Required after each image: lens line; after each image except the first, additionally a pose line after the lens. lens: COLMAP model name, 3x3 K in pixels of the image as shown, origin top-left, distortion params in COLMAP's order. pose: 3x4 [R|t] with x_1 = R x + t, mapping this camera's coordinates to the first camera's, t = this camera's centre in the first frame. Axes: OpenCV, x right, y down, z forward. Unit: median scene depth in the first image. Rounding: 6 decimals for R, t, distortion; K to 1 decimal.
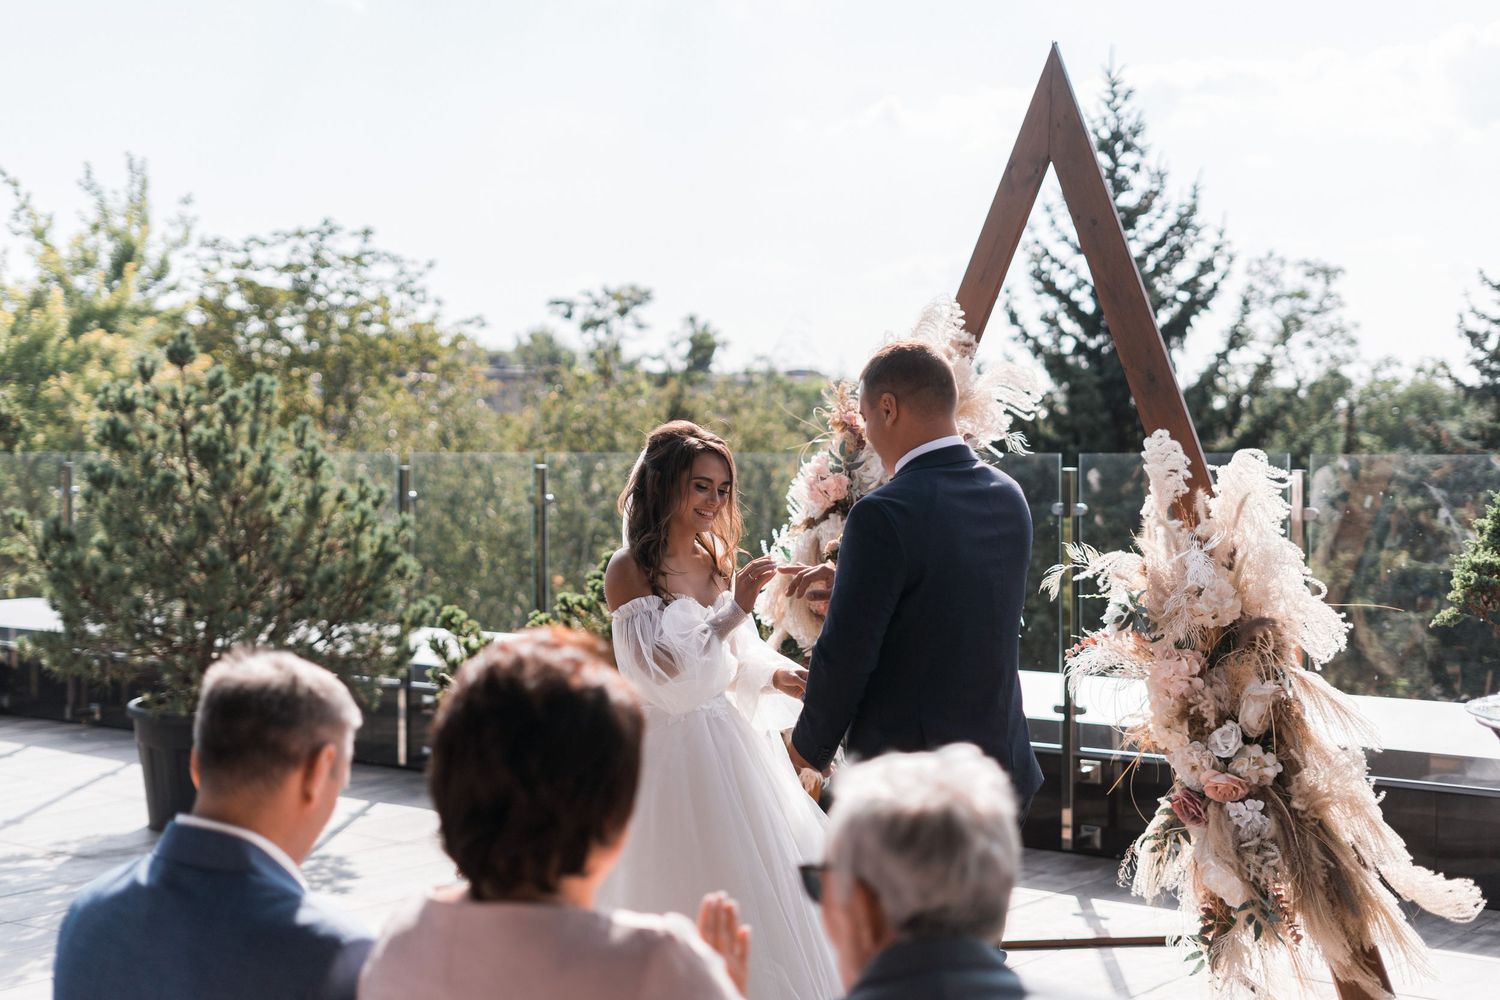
lens RADIAL K [[2188.2, 0, 750.0], [0, 2188.2, 500.0], [0, 0, 1]] dist [-0.014130, 0.058450]
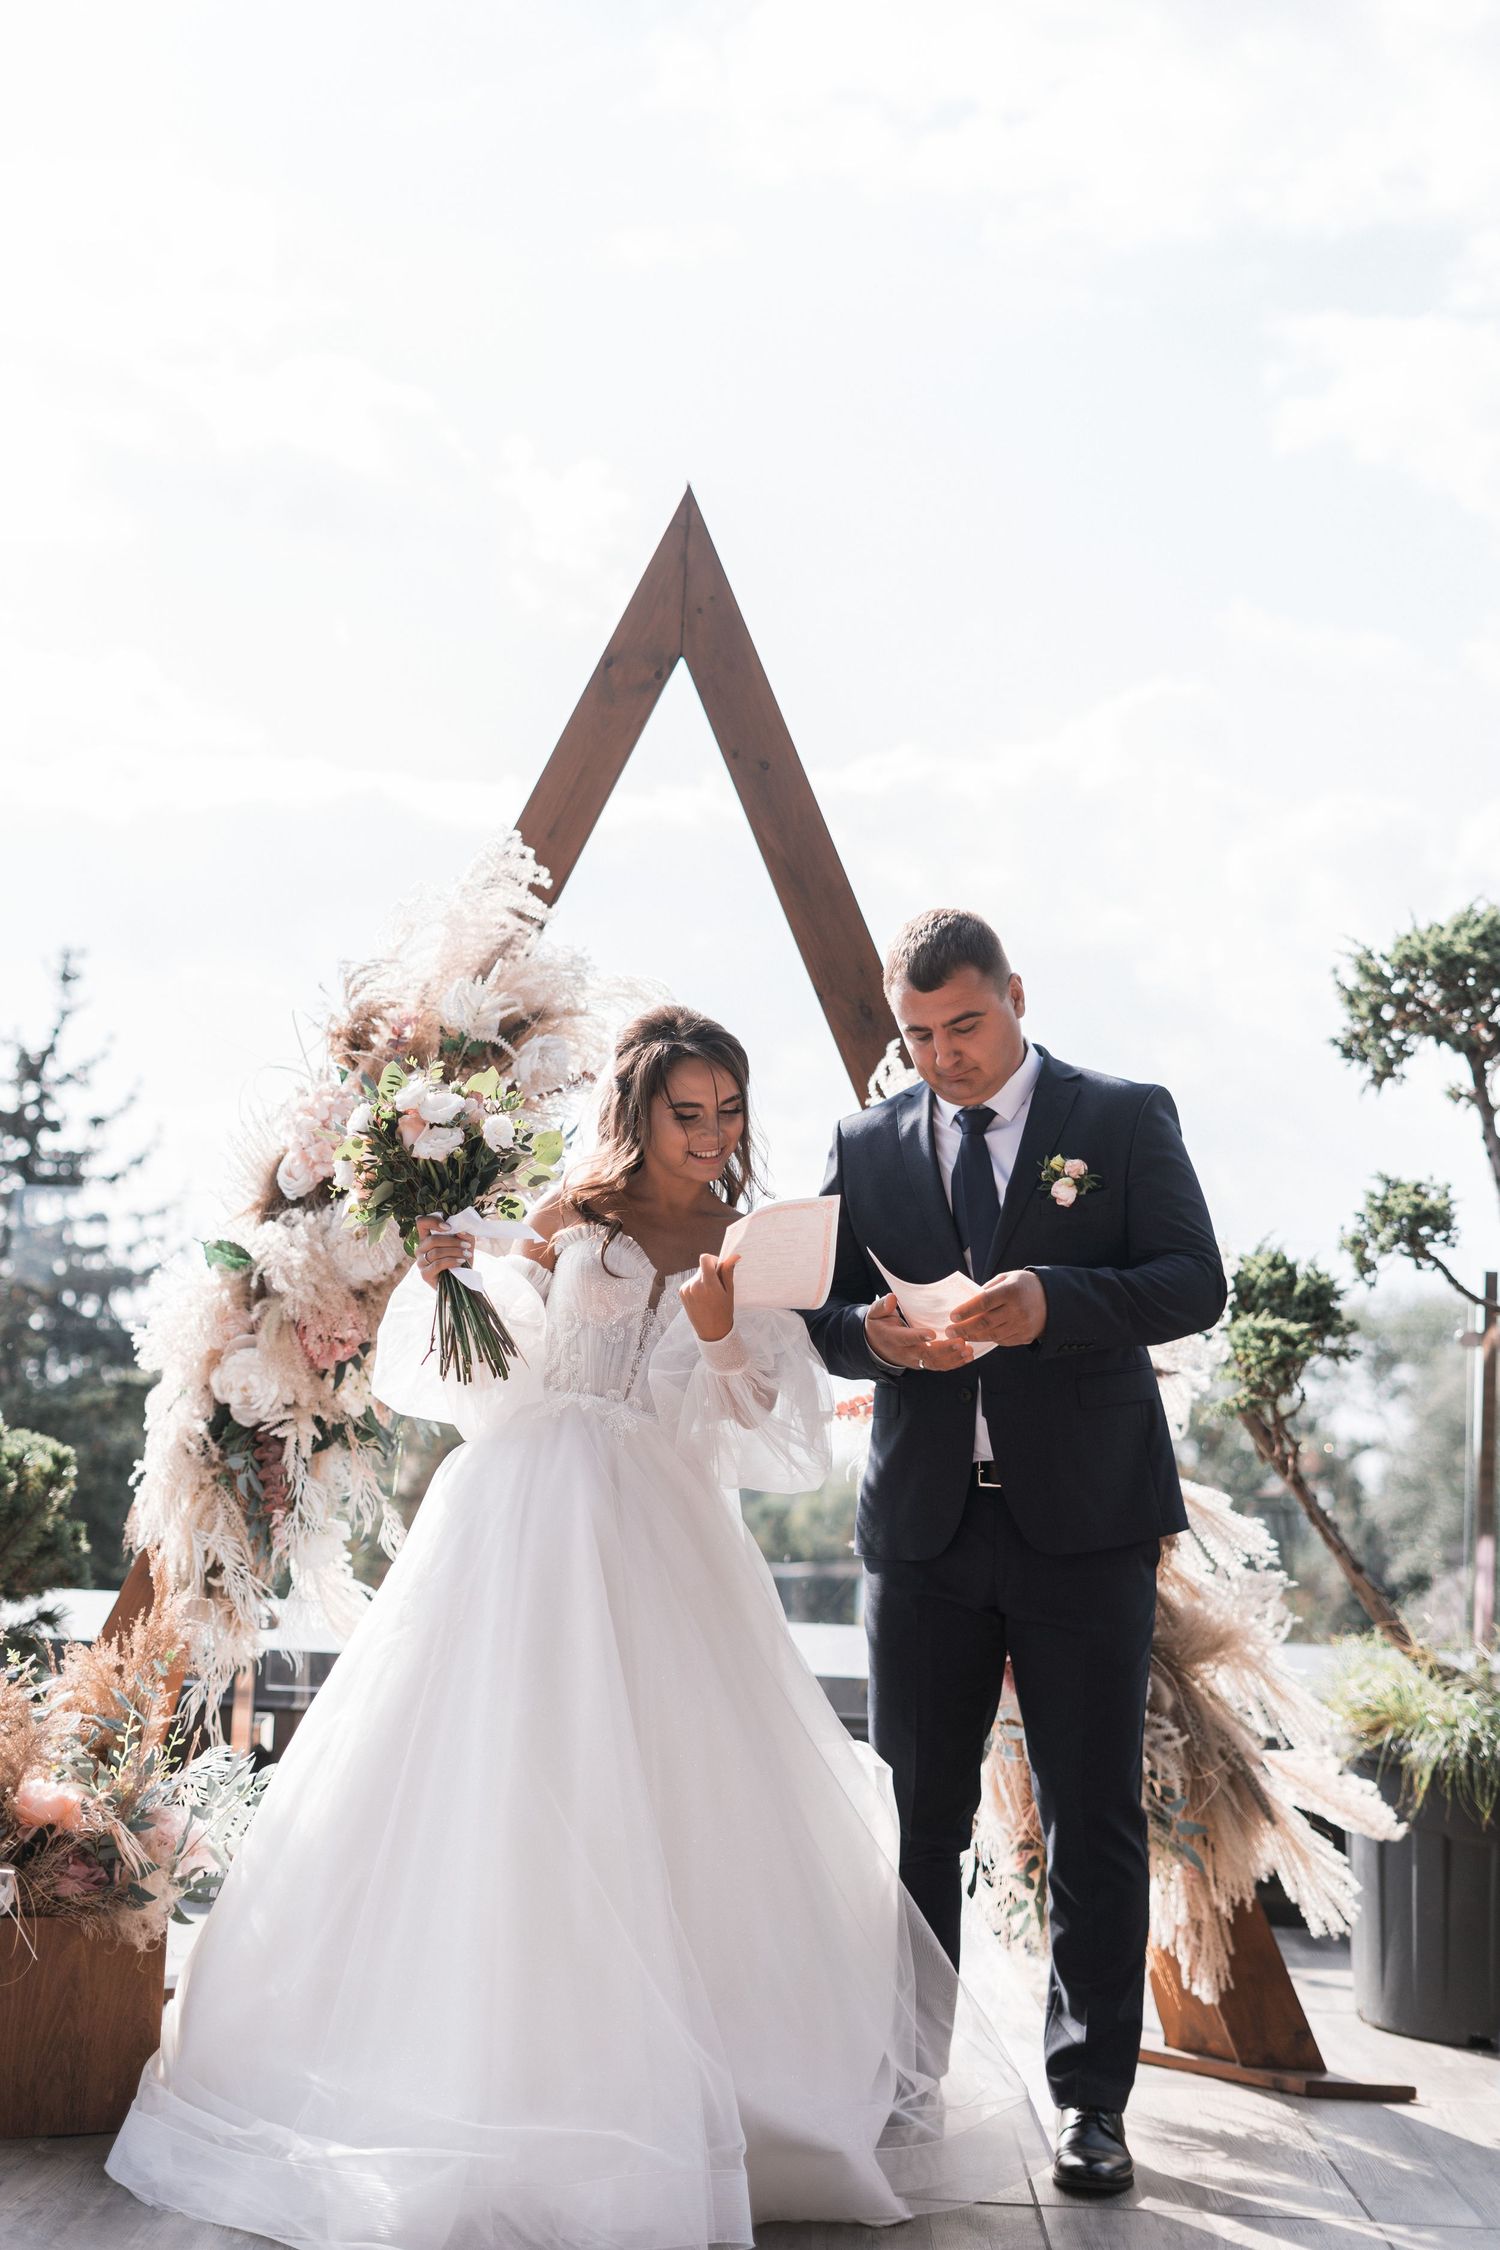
lens RADIAL K [[3337.3, 0, 750.0], [0, 3337.3, 1125.0], [0, 0, 1]] dist [-0.005281, -0.009038]
pose [[0.785343, 0.107547, 0.609648, -0.474573], [-0.031191, 0.990417, -0.134538, 0.118399], [-0.618275, 0.086643, 0.781171, 0.282872]]
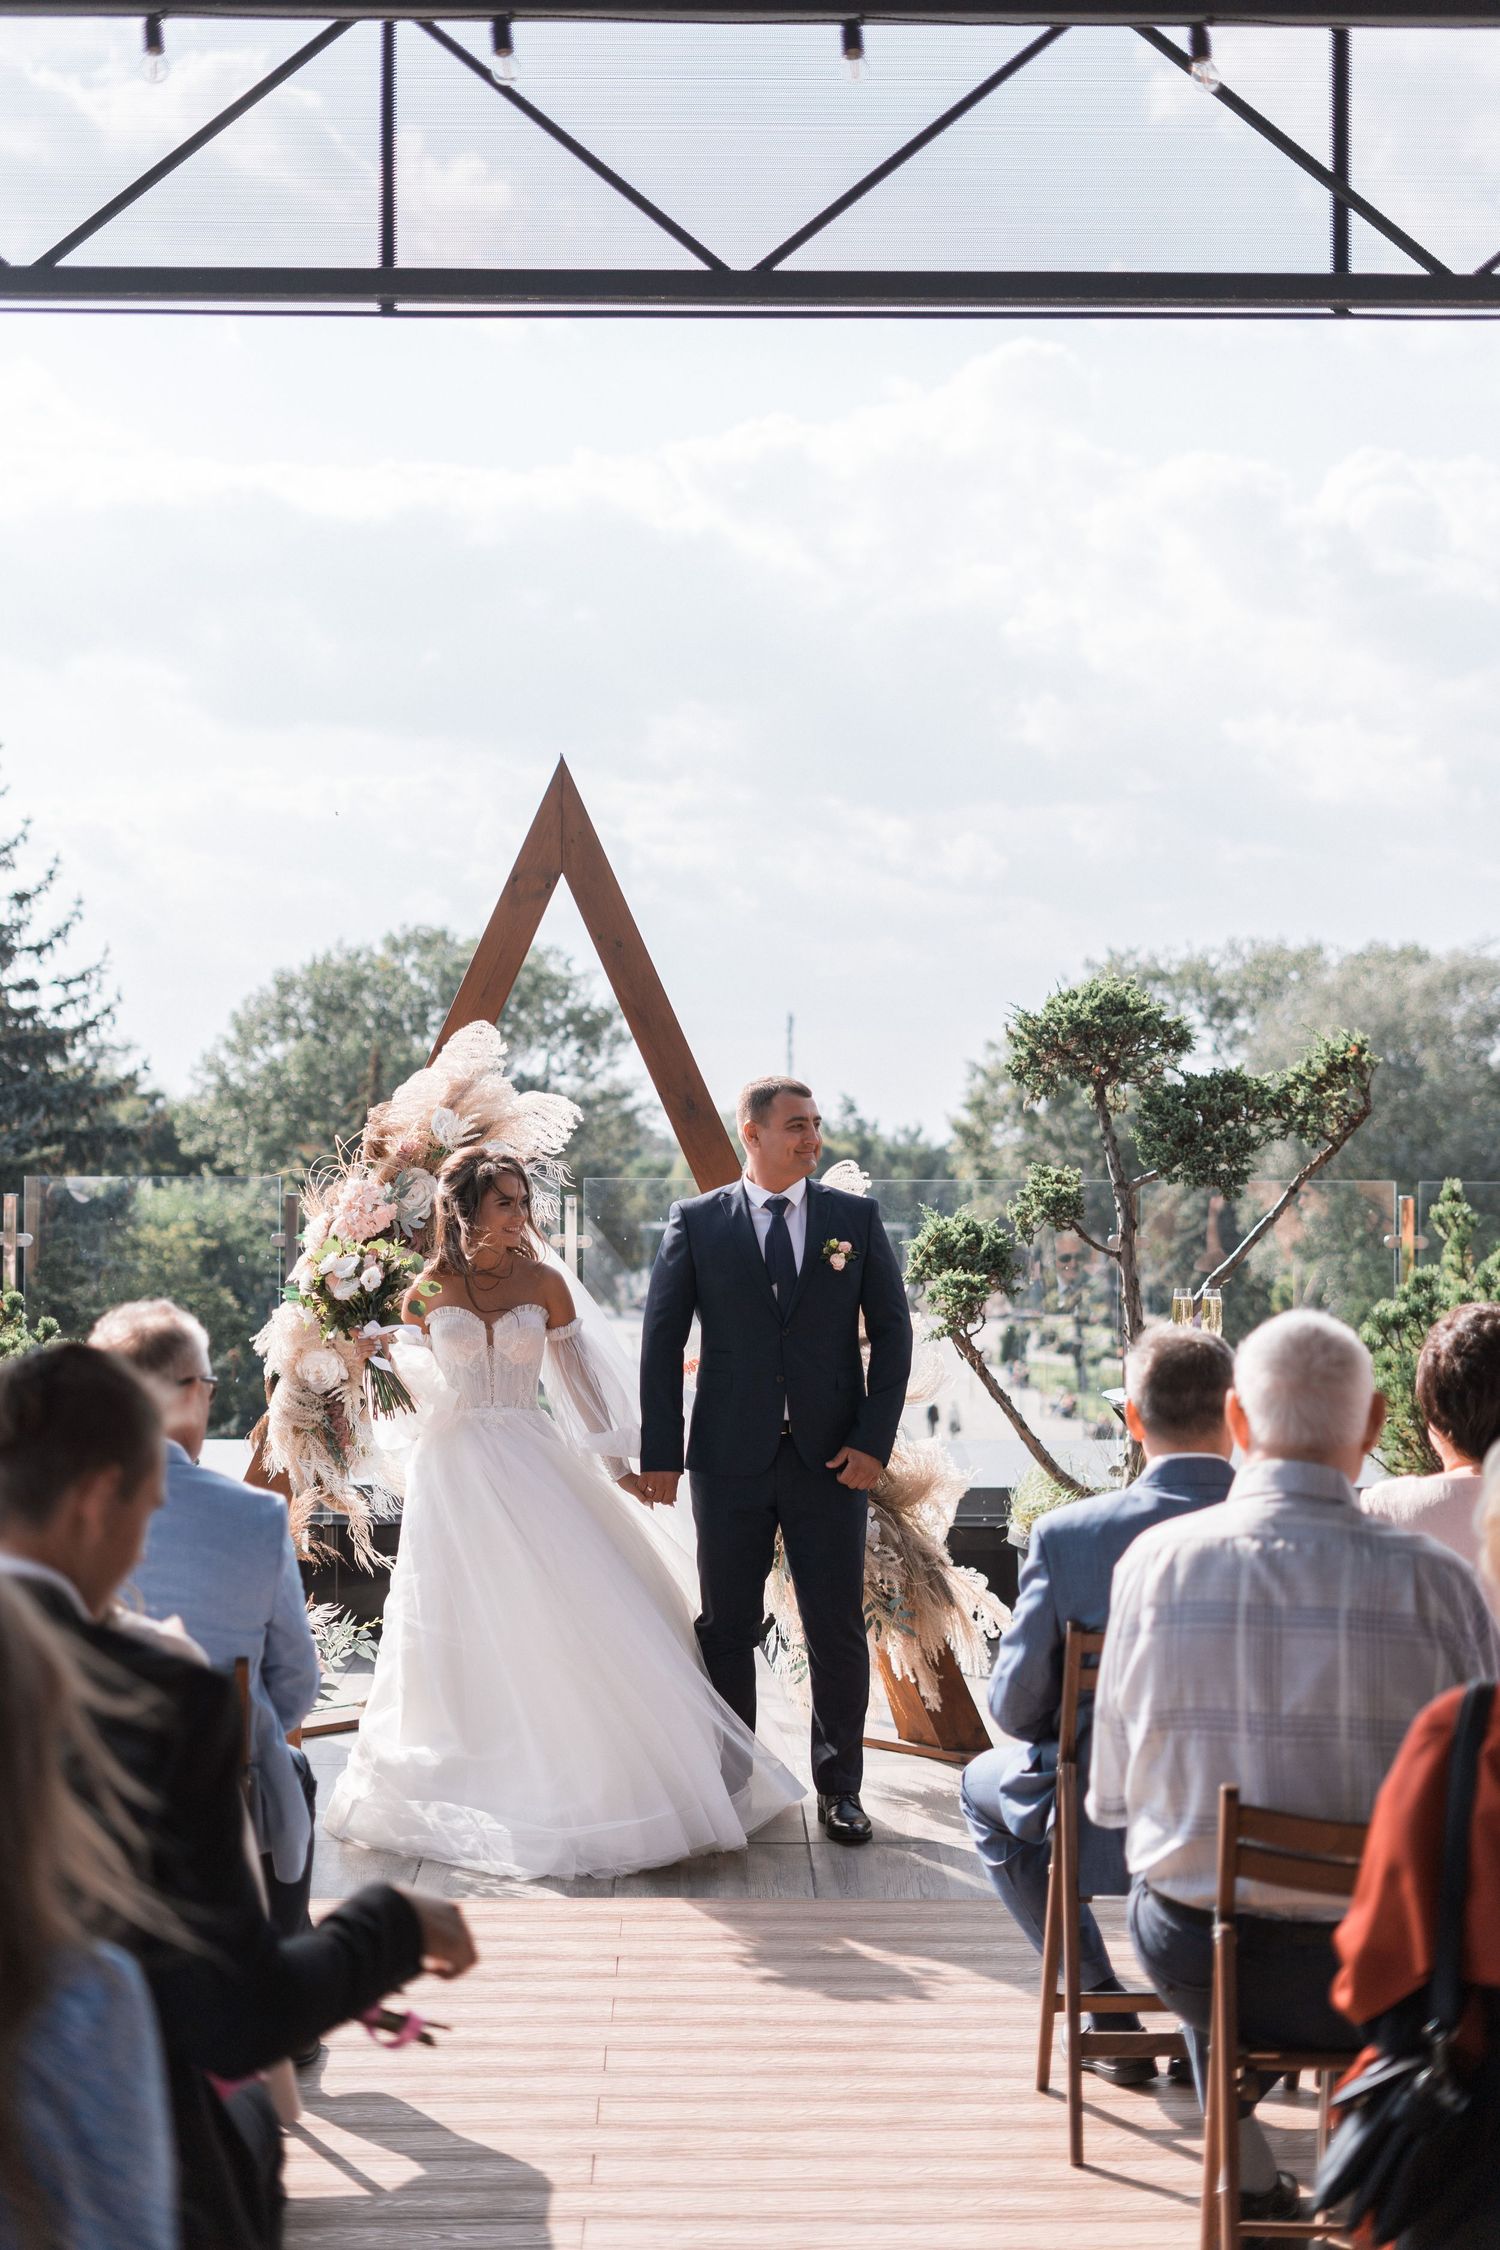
lens RADIAL K [[3282.3, 0, 715.1], [0, 3282.3, 1129.0], [0, 0, 1]] dist [-0.014130, 0.058450]
pose [[0.769651, 0.009590, 0.638392, -0.836592], [0.011518, 0.999516, -0.028901, -0.001640], [-0.638361, 0.029596, 0.769168, -0.178785]]
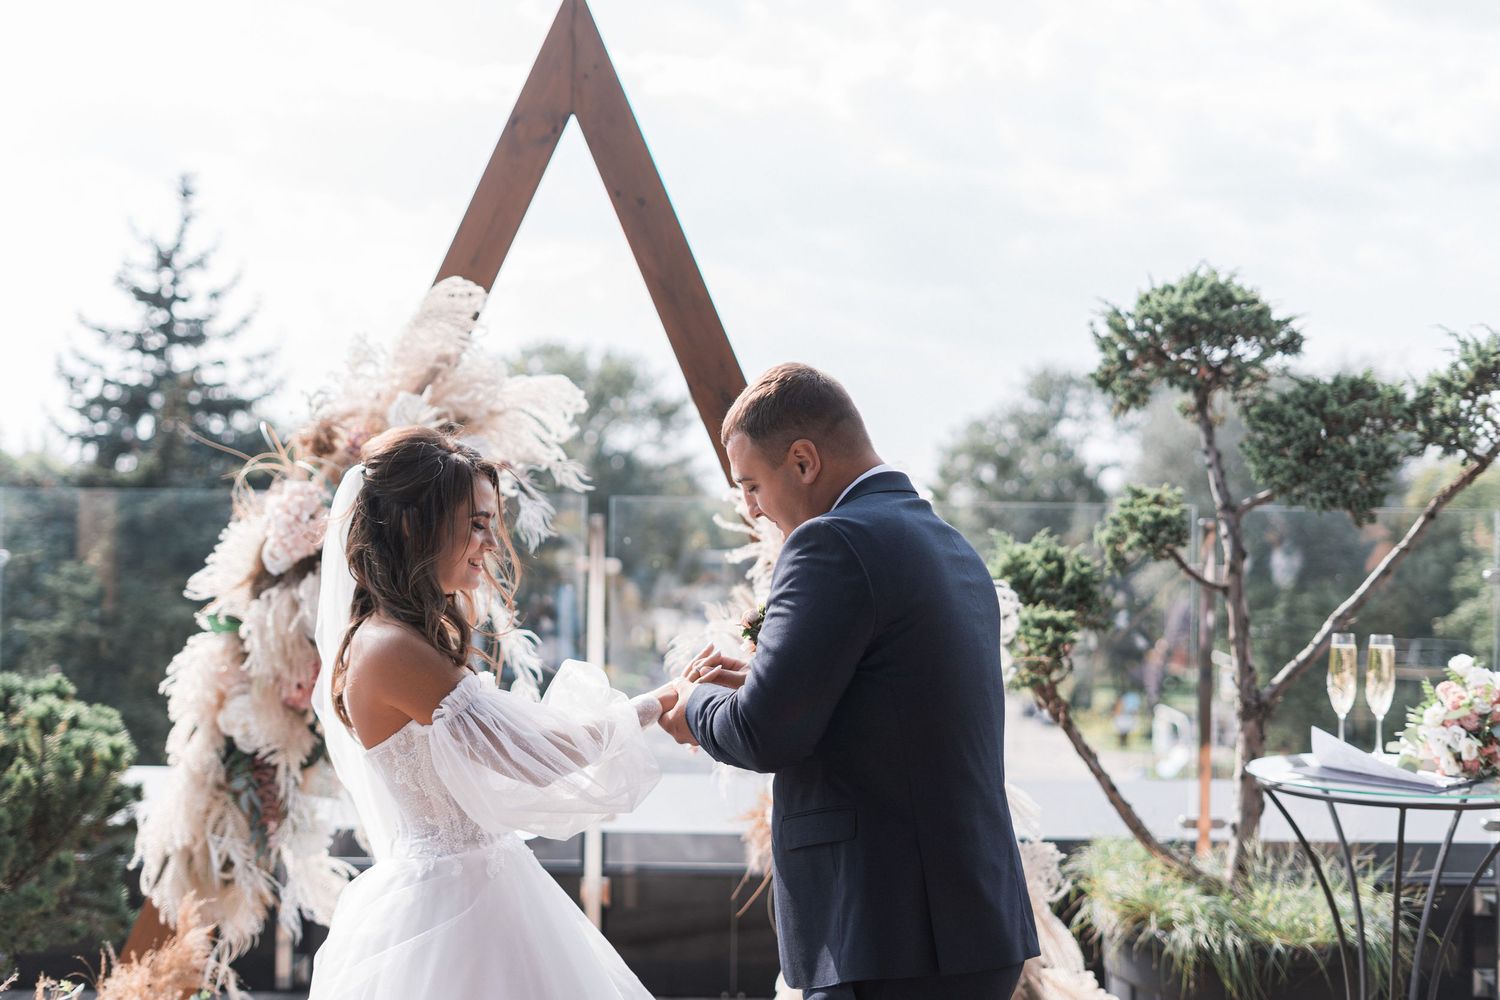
lens RADIAL K [[2283.5, 0, 756.9], [0, 2283.5, 495.3], [0, 0, 1]] dist [0.010918, -0.193121]
pose [[0.768253, 0.017304, 0.639913, -0.383782], [-0.000412, 0.999648, -0.026538, 0.002220], [-0.640146, 0.020124, 0.767989, 0.368875]]
